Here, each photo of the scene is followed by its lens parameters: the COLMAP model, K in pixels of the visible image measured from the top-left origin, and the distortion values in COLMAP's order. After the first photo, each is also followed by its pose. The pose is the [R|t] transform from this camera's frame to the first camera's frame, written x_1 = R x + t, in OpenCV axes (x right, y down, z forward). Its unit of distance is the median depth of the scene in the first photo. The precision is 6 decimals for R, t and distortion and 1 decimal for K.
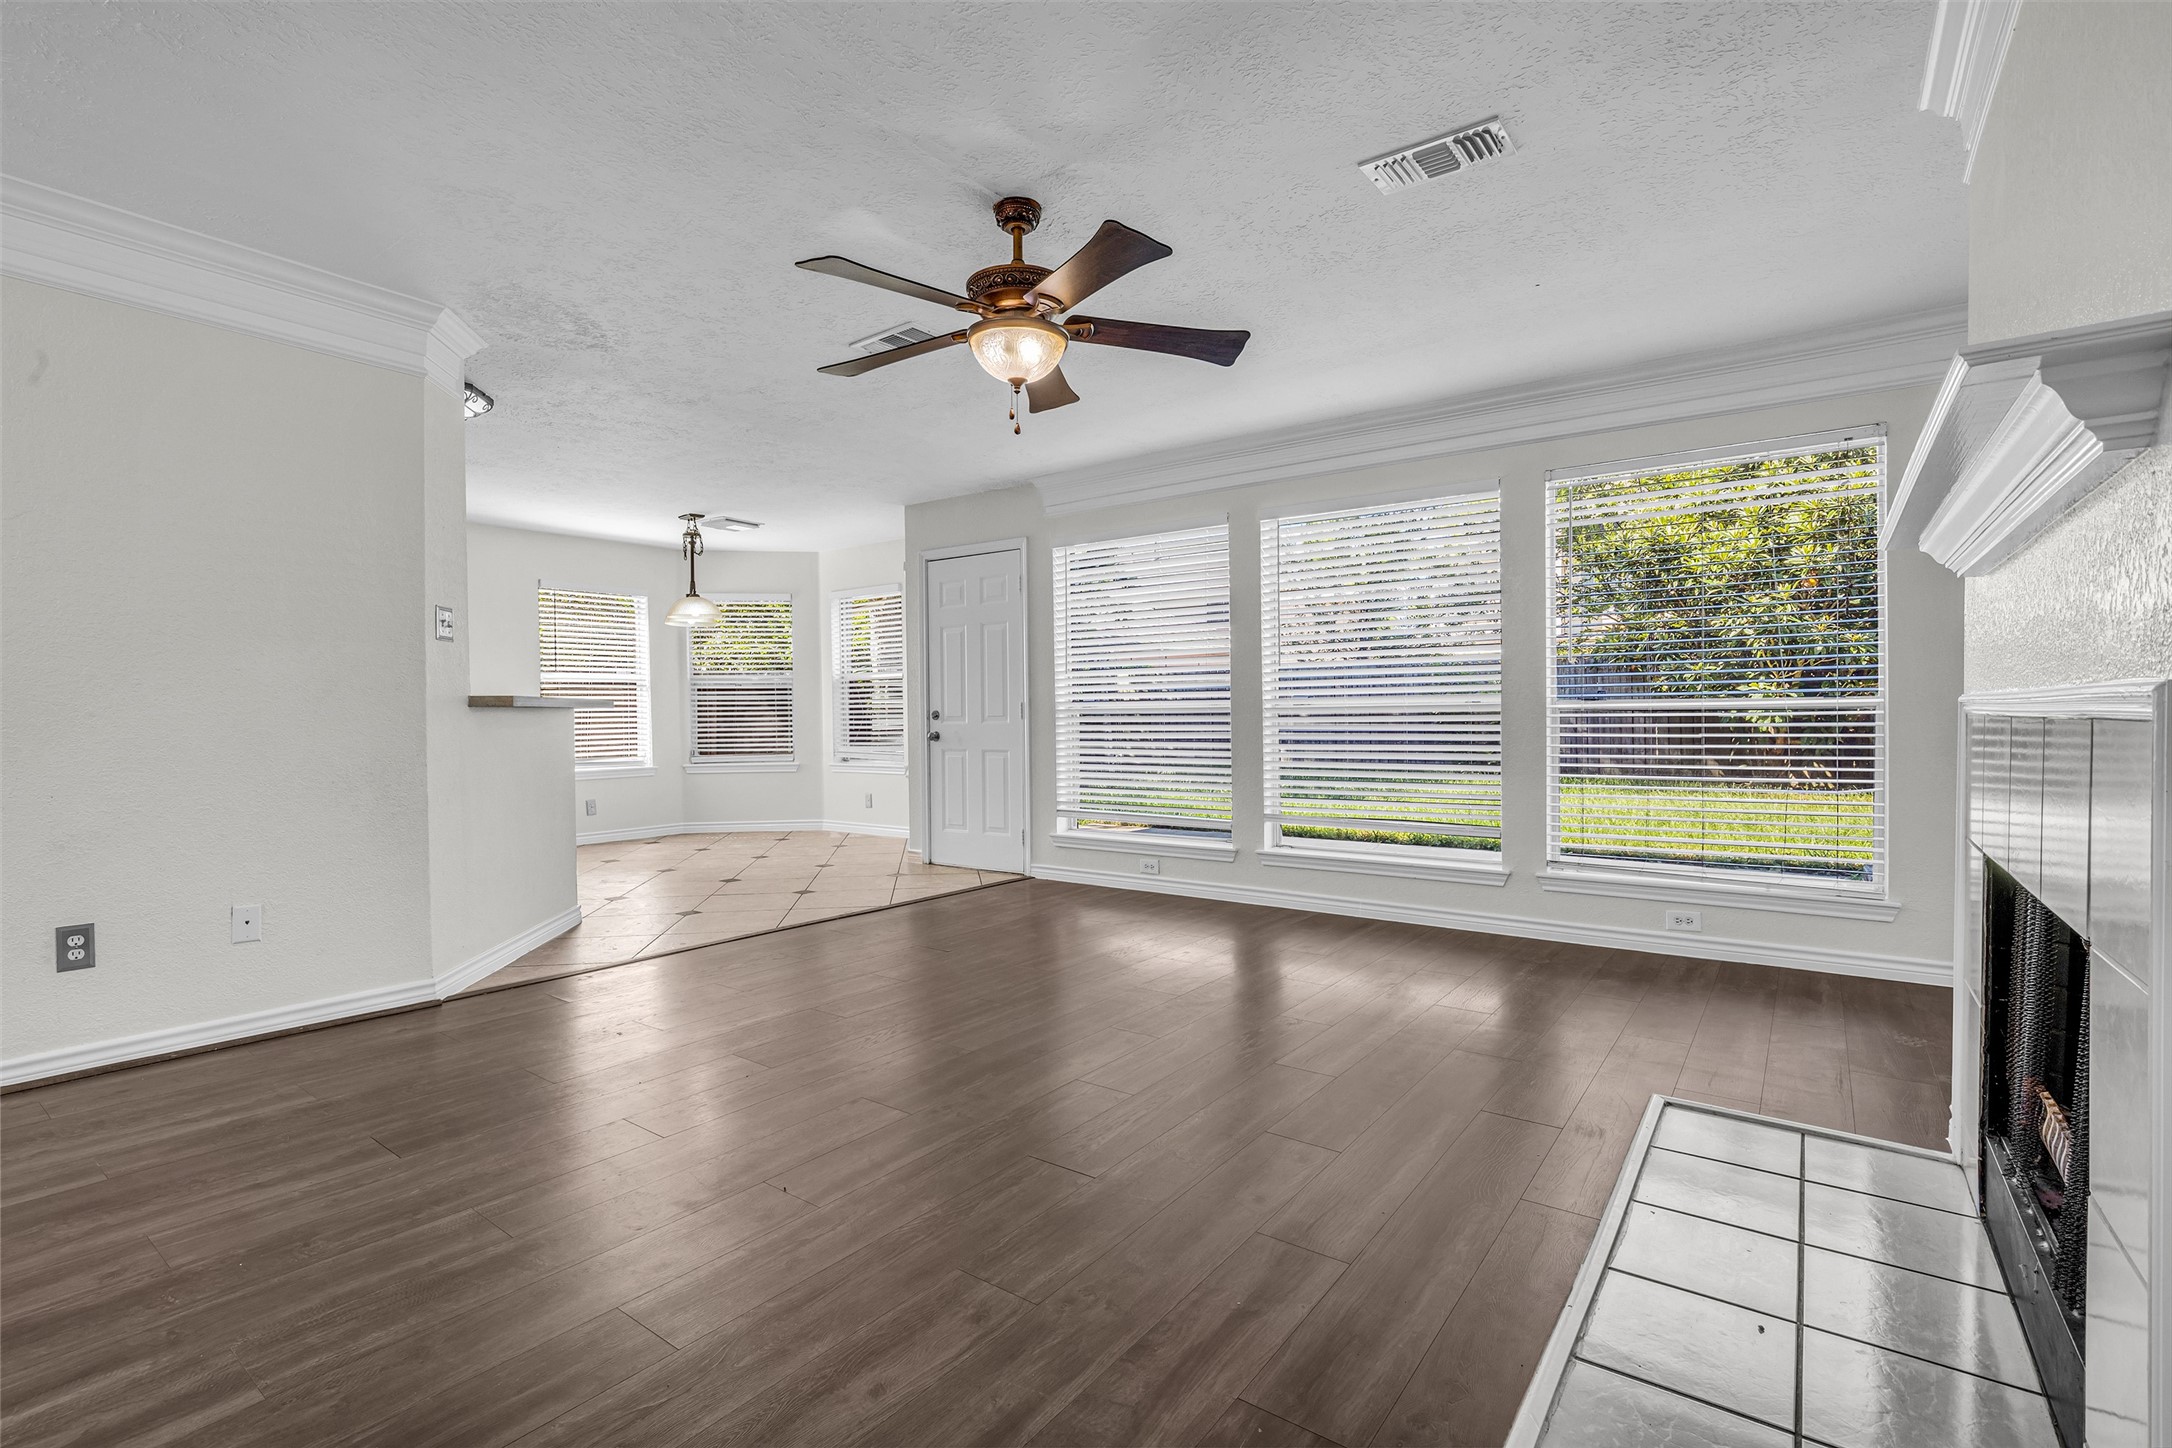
lens RADIAL K [[1001.2, 0, 1129.8], [0, 1001.2, 733.6], [0, 0, 1]] dist [-0.014980, 0.000378]
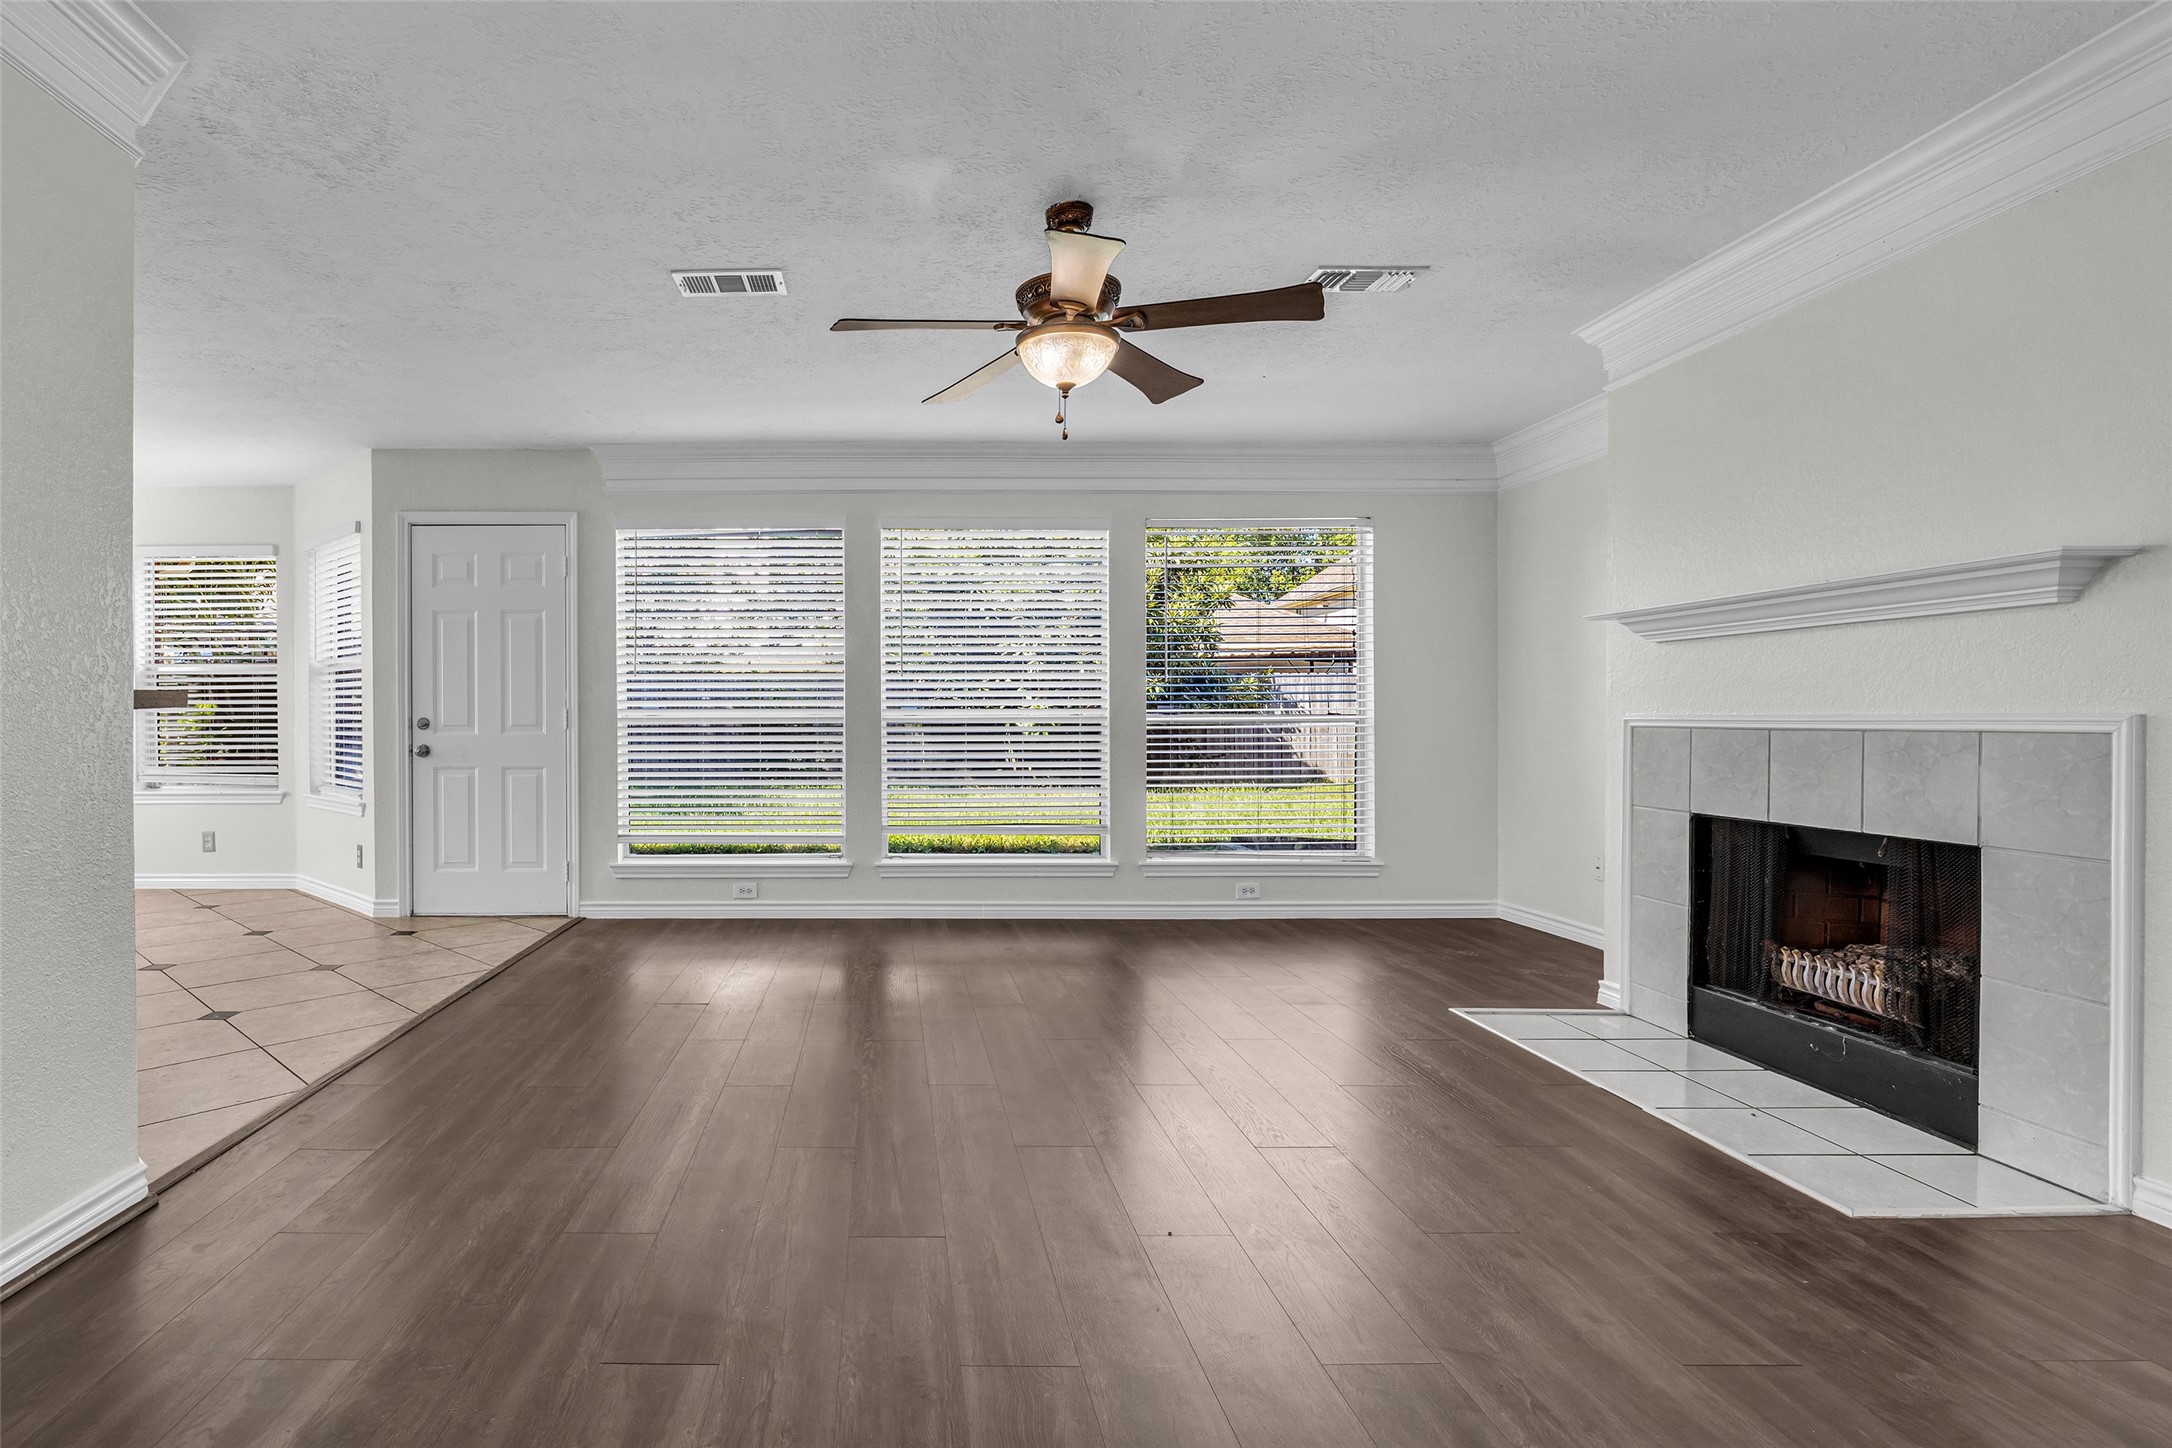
lens RADIAL K [[1001.2, 0, 1079.2], [0, 1001.2, 726.8], [0, 0, 1]] dist [-0.014980, 0.000378]
pose [[0.800018, 0.004203, 0.599961, -0.272177], [0.006308, 0.999861, -0.015416, -0.000863], [-0.599943, 0.016118, 0.799881, 0.082989]]
